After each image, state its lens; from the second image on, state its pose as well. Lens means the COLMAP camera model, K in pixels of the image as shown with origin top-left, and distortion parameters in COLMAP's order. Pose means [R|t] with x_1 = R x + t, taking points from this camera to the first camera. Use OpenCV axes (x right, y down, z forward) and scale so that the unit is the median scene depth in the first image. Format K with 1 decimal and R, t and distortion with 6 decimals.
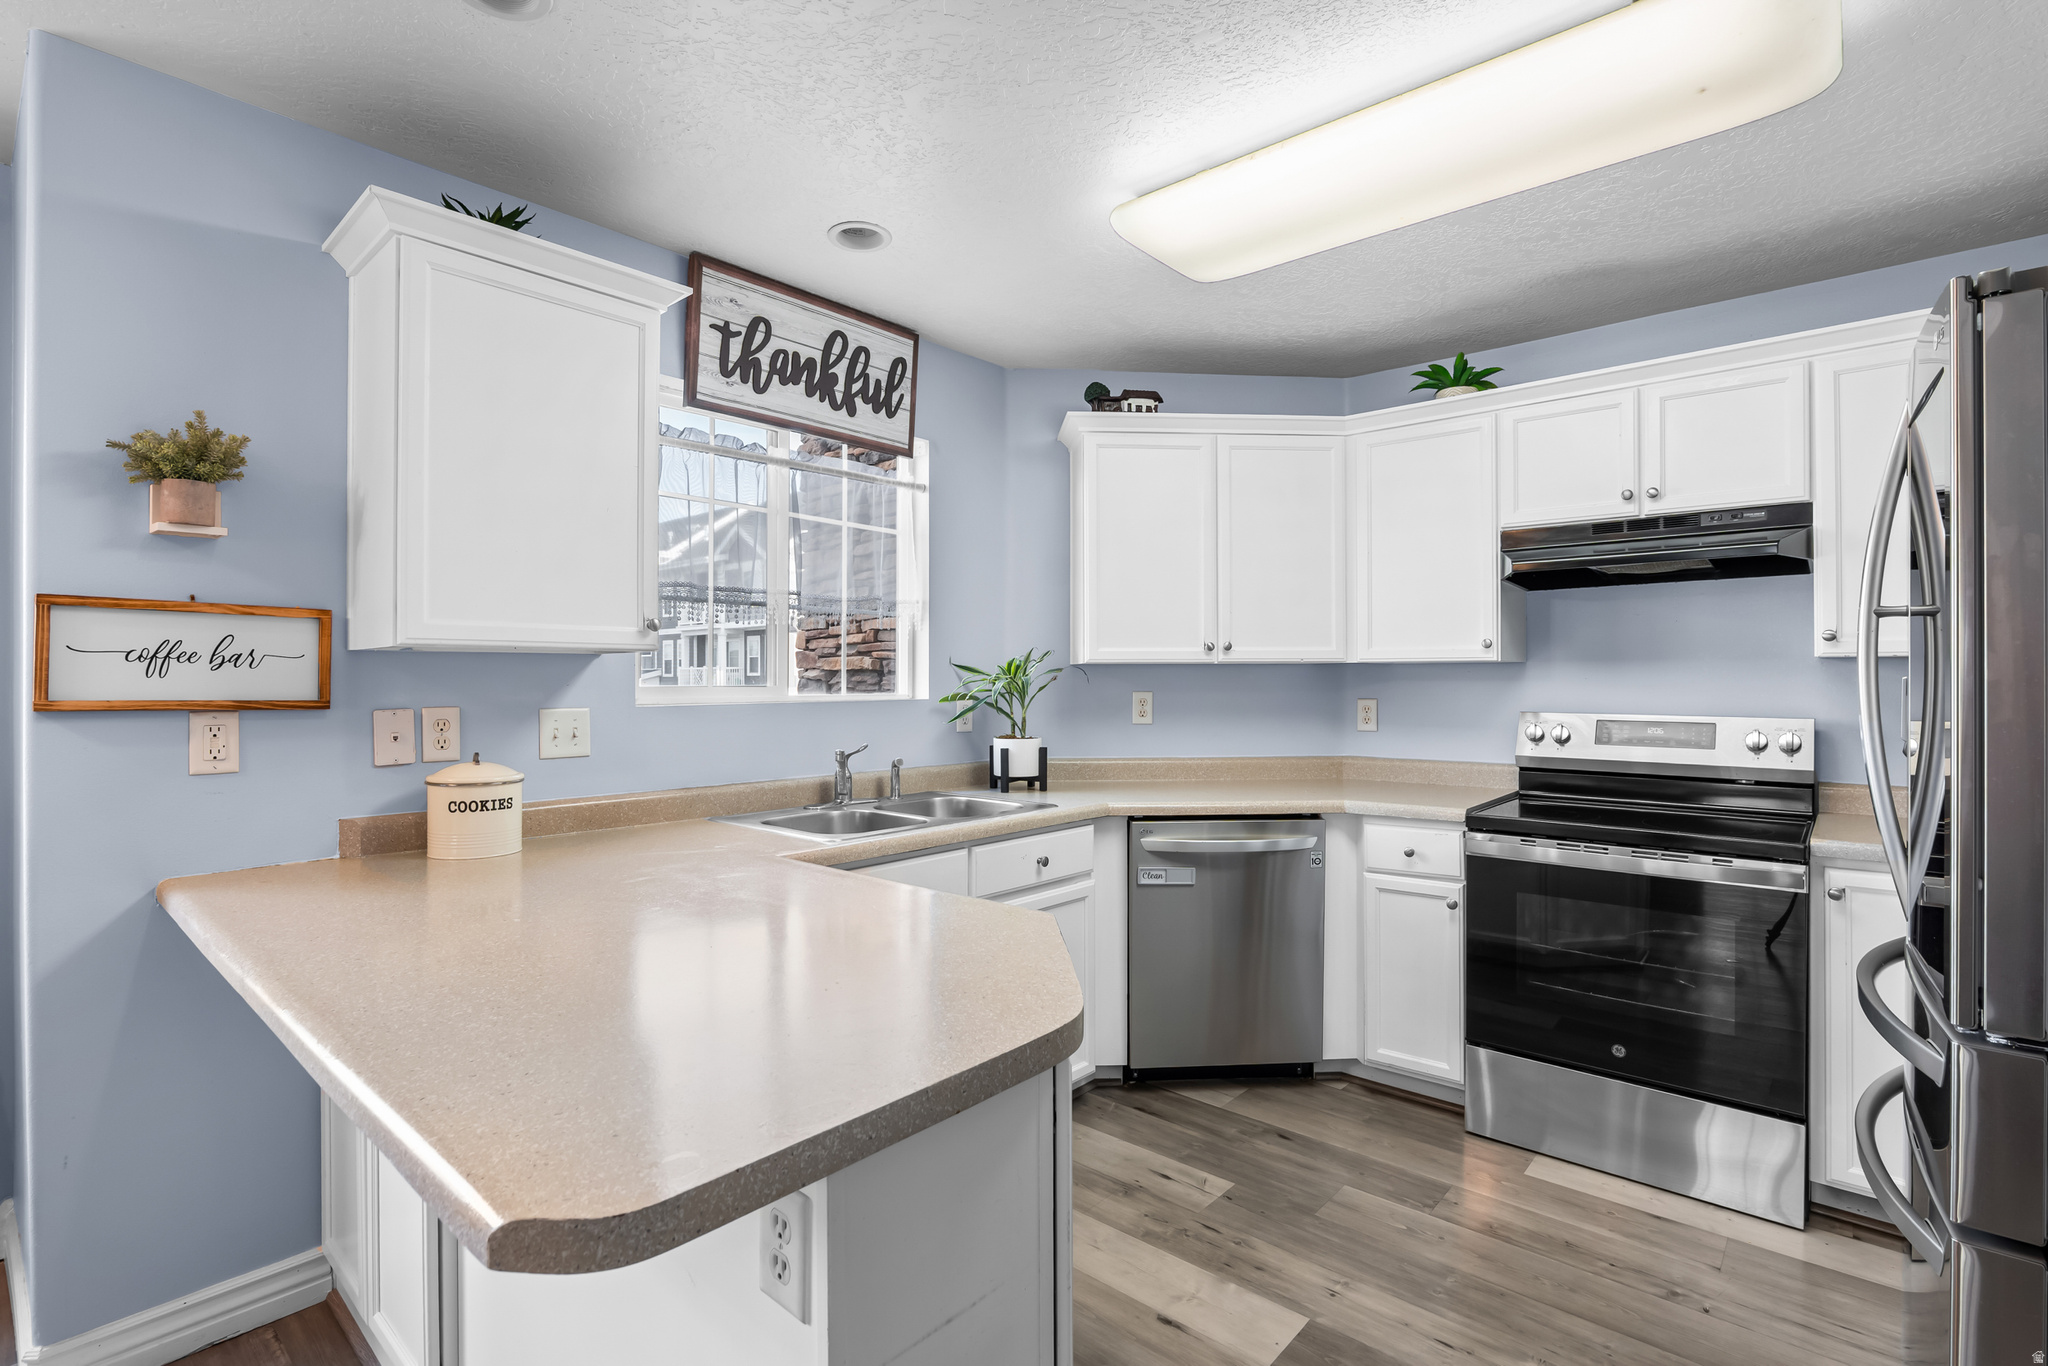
lens RADIAL K [[965.1, 0, 1023.8], [0, 965.1, 674.3], [0, 0, 1]] dist [-0.011085, 0.000764]
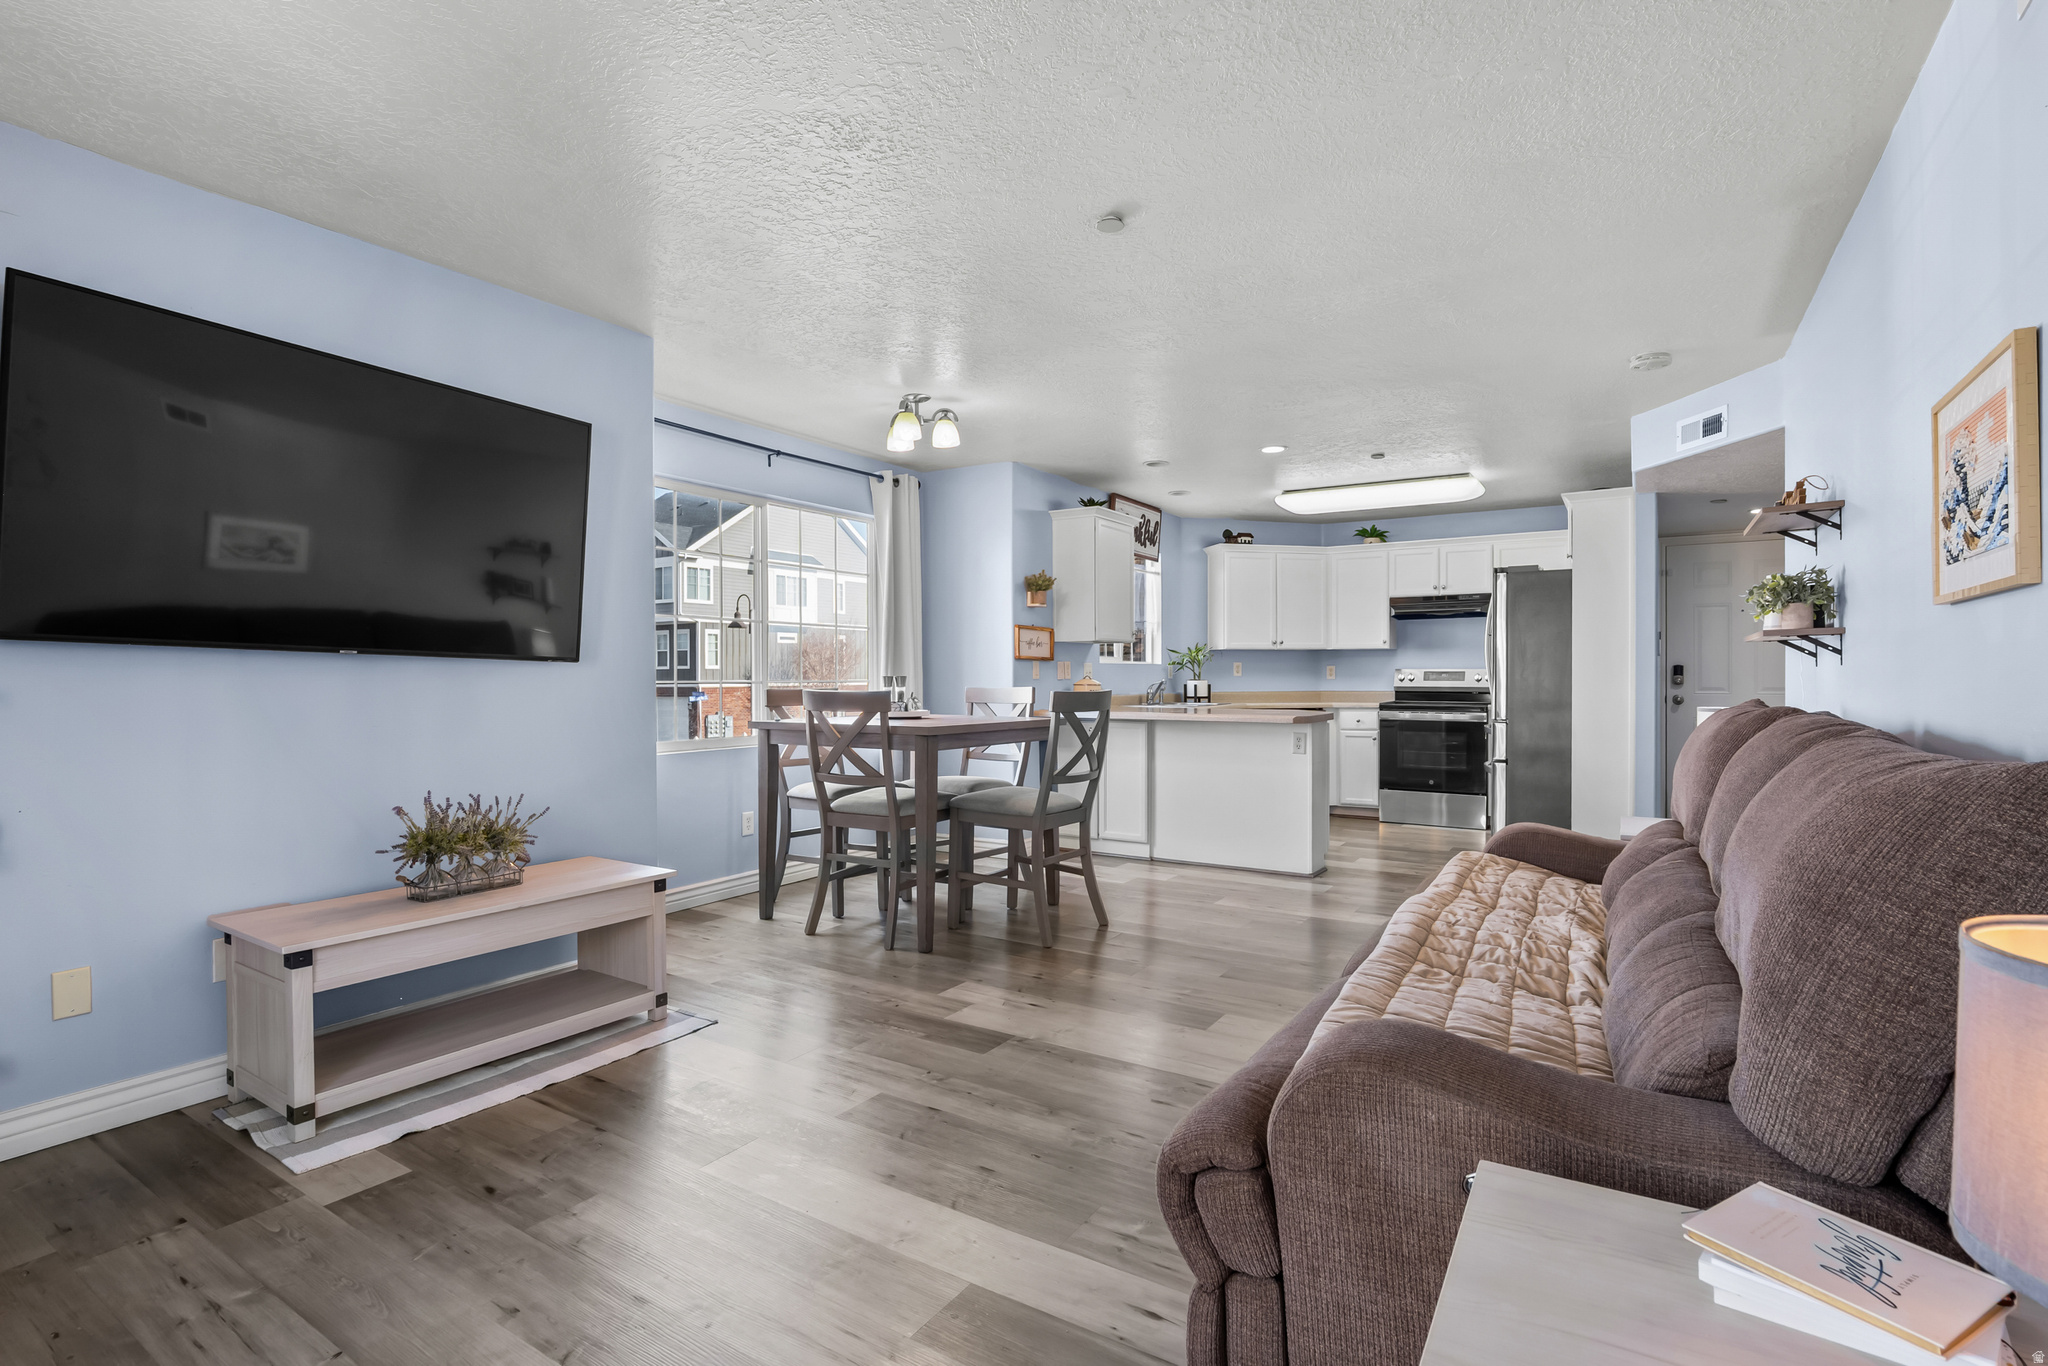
lens RADIAL K [[965.1, 0, 1024.1], [0, 965.1, 683.1], [0, 0, 1]] dist [-0.011085, 0.000764]
pose [[0.988088, -0.001780, 0.153876, -0.877787], [-0.000002, 0.999933, 0.011581, 0.049779], [-0.153887, -0.011443, 0.988022, -1.415224]]
